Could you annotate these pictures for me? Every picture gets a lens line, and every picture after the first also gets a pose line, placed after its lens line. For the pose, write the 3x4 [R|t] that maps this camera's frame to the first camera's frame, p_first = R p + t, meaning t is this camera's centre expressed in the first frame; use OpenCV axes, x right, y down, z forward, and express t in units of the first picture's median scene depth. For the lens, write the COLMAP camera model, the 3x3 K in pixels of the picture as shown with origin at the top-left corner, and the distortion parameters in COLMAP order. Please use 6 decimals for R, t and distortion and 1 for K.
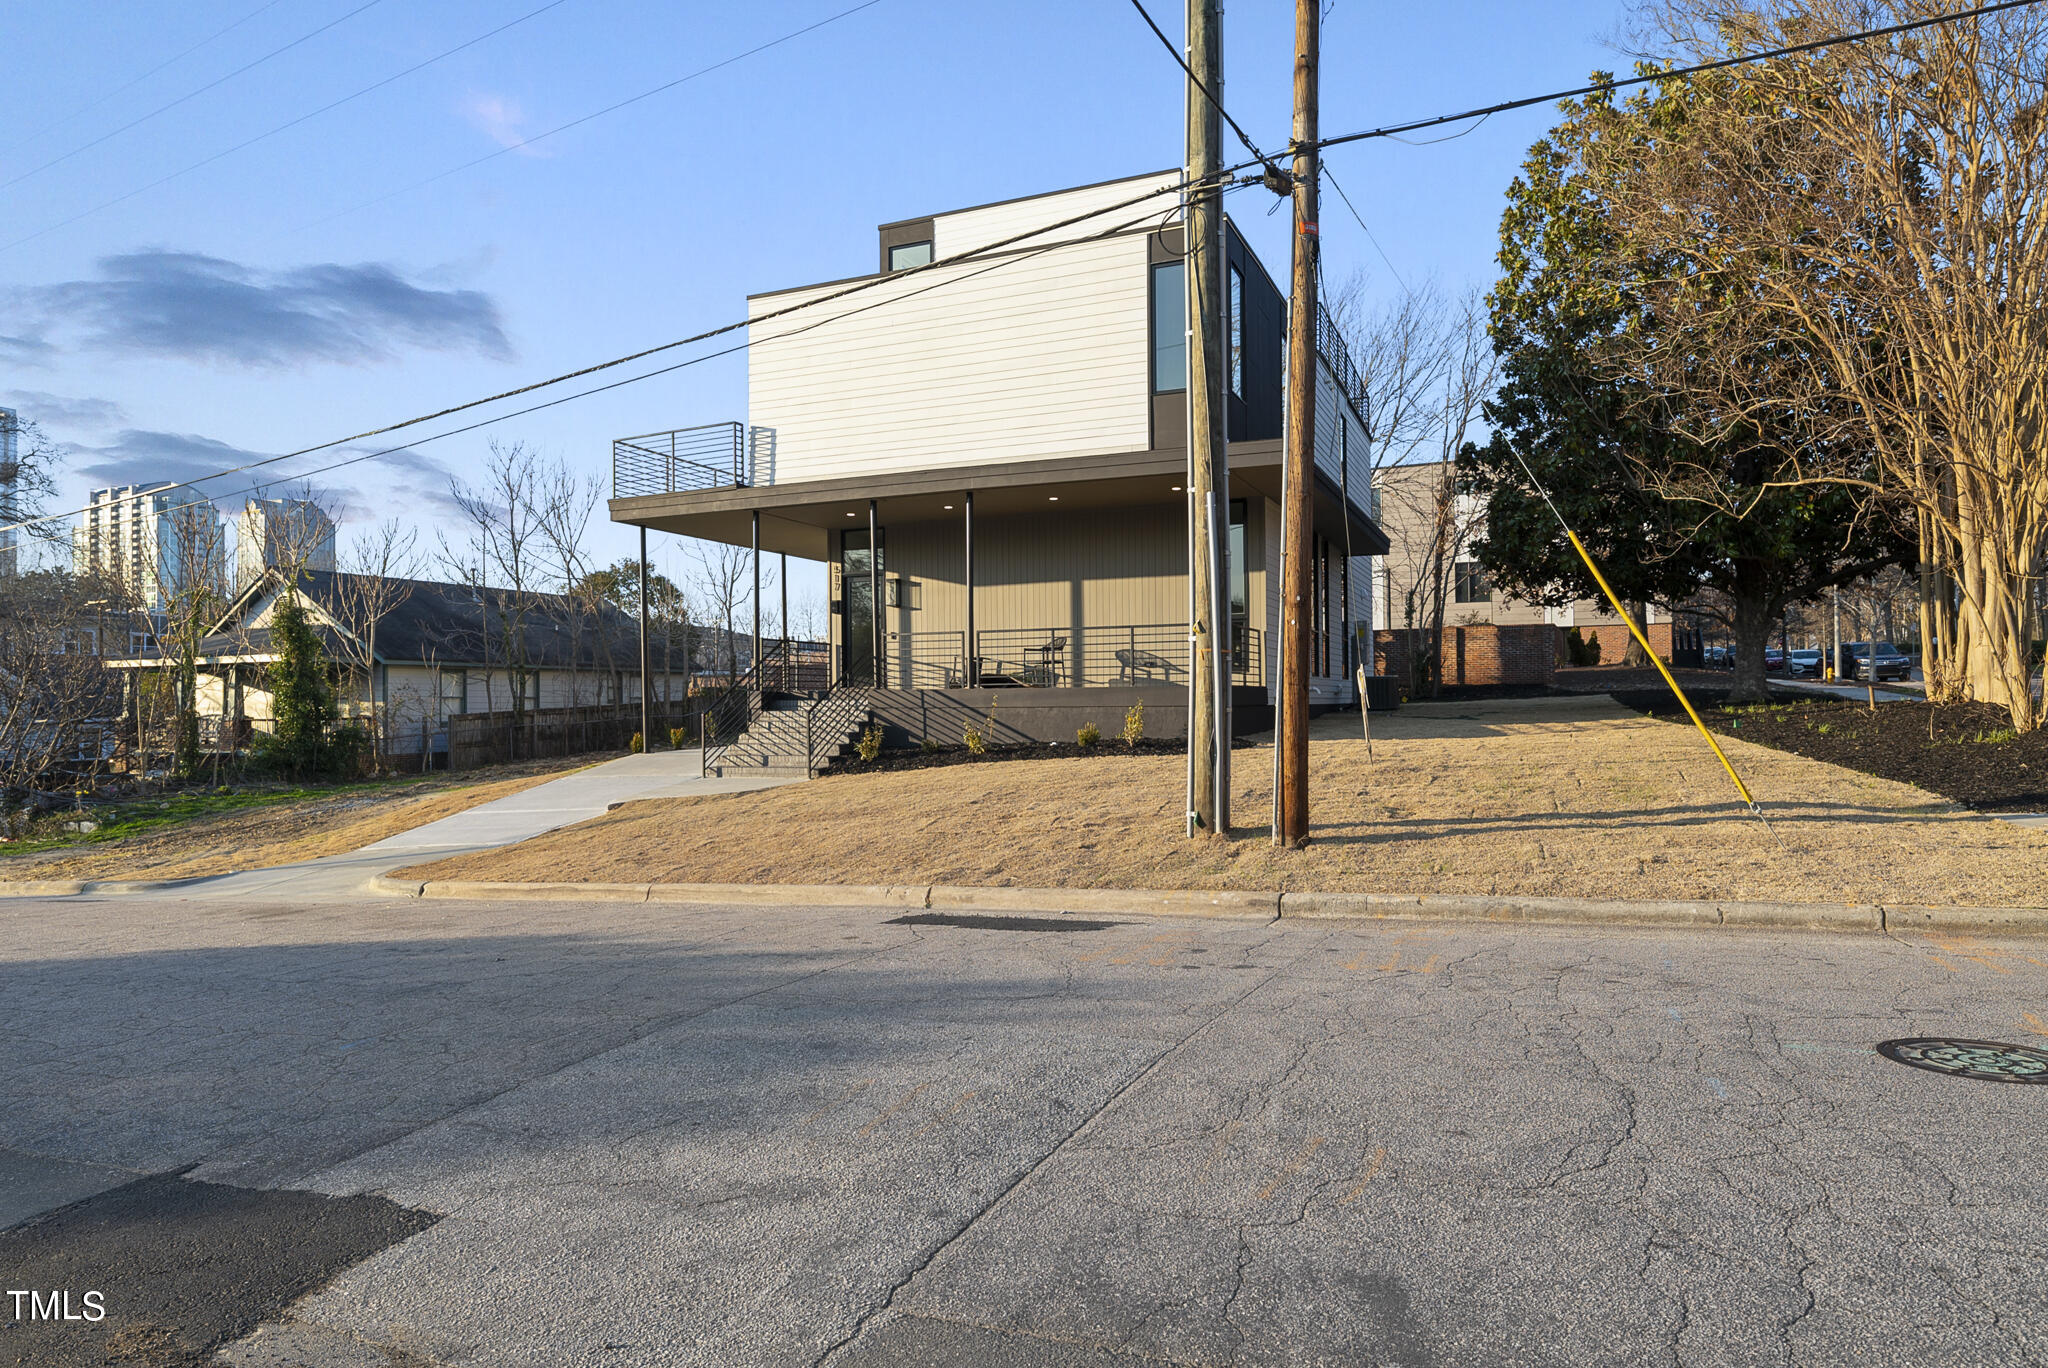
lens RADIAL K [[1225.3, 0, 1025.1], [0, 1225.3, 685.7], [0, 0, 1]] dist [-0.007106, -0.000575]
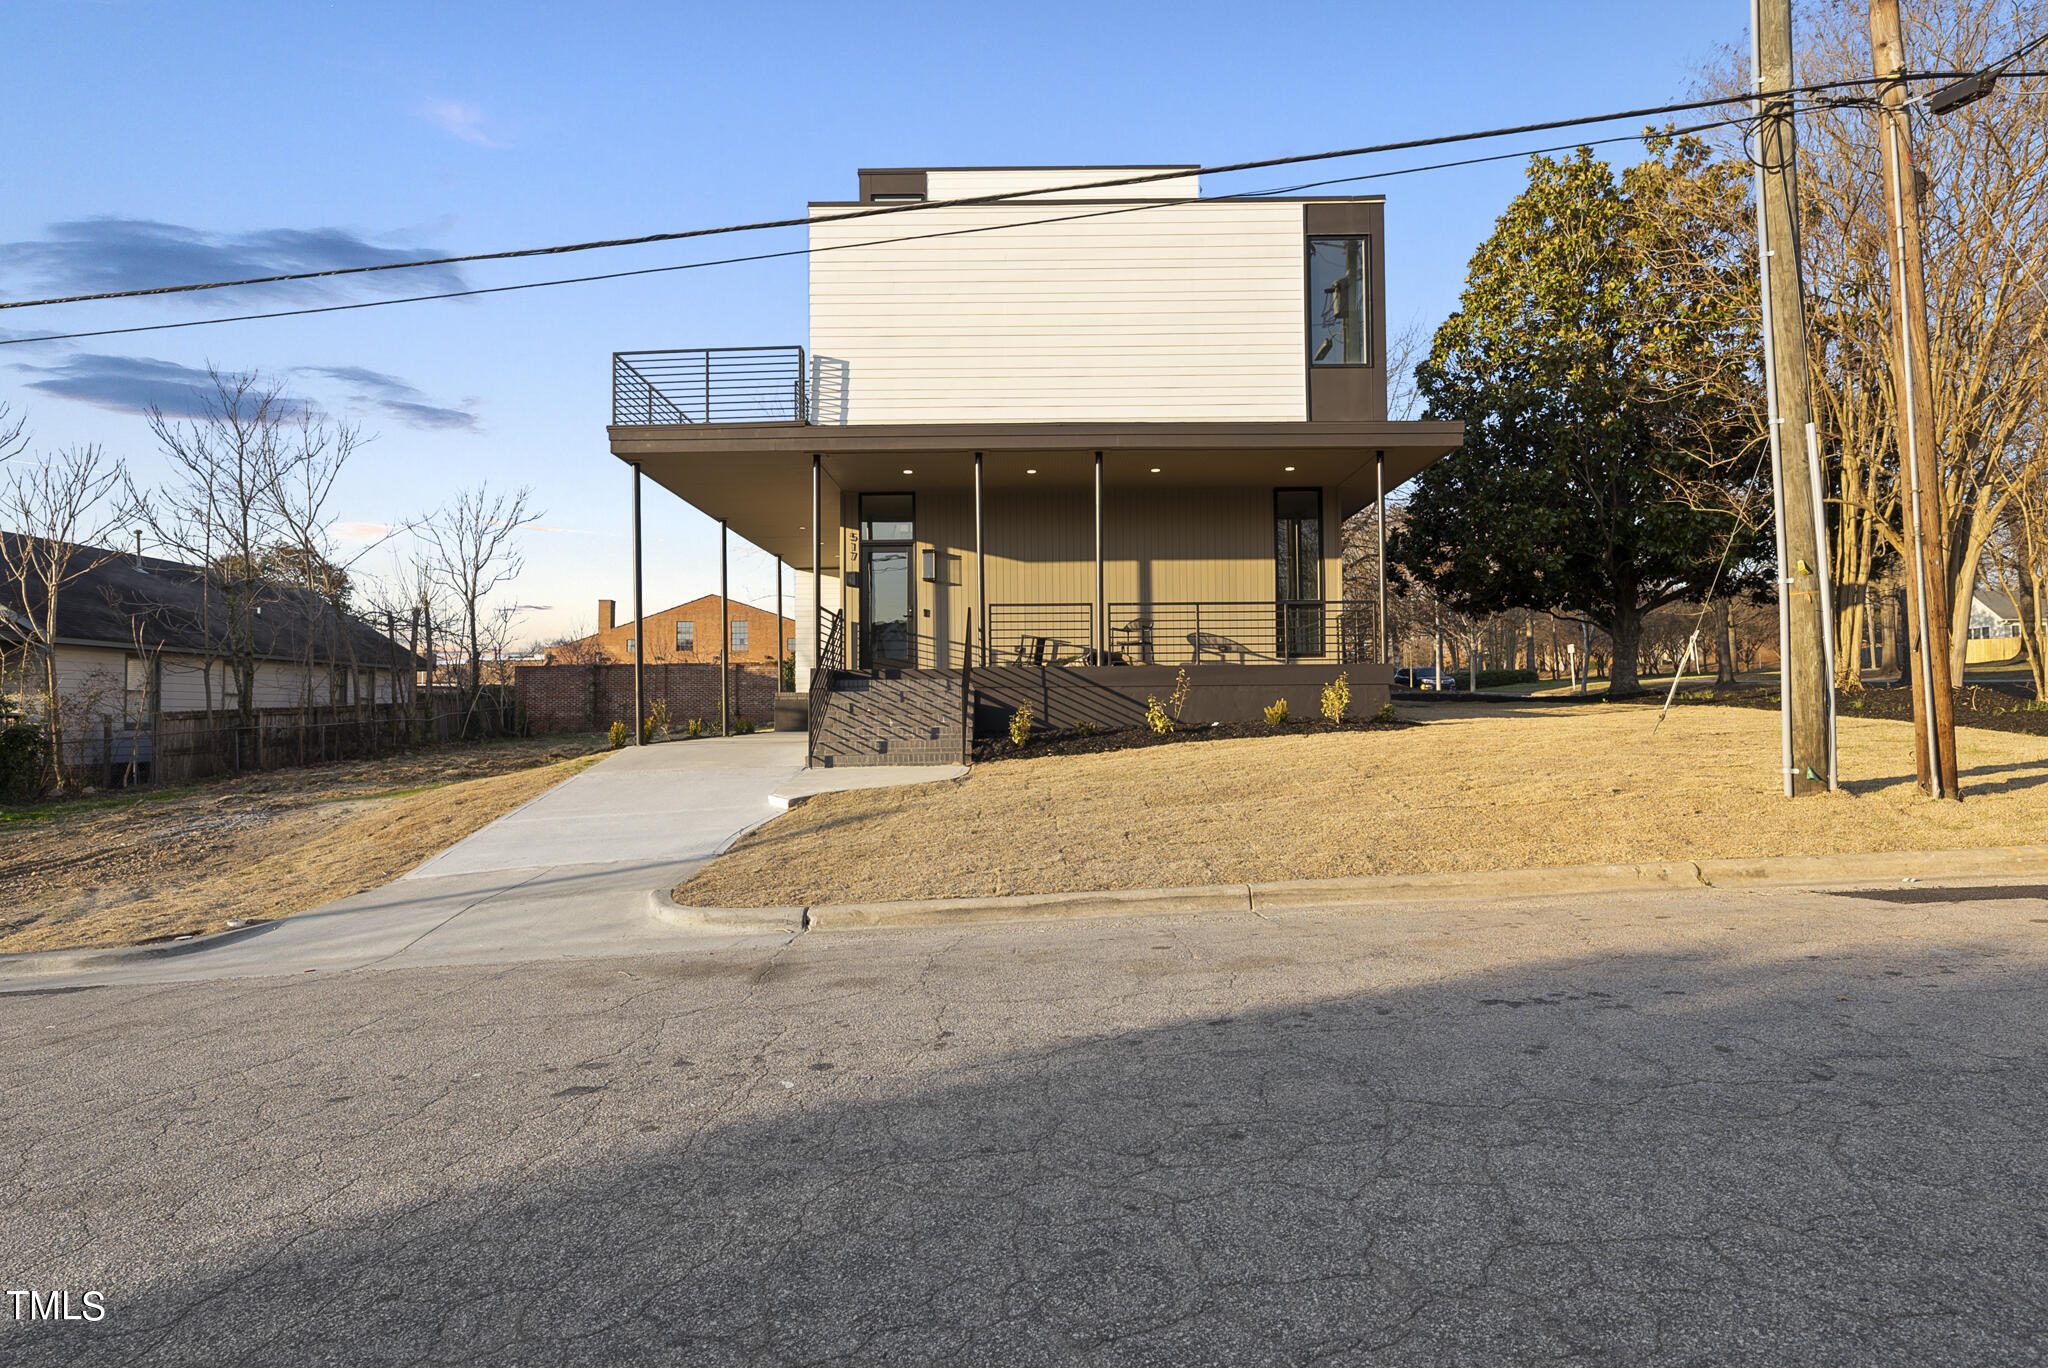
lens RADIAL K [[1089.4, 0, 1023.5], [0, 1089.4, 683.1], [0, 0, 1]] dist [-0.004522, -0.000385]
pose [[0.915923, 0.016021, 0.401033, -0.388486], [-0.004711, 0.999563, -0.029171, 0.035781], [-0.401325, 0.024829, 0.915599, 0.259354]]
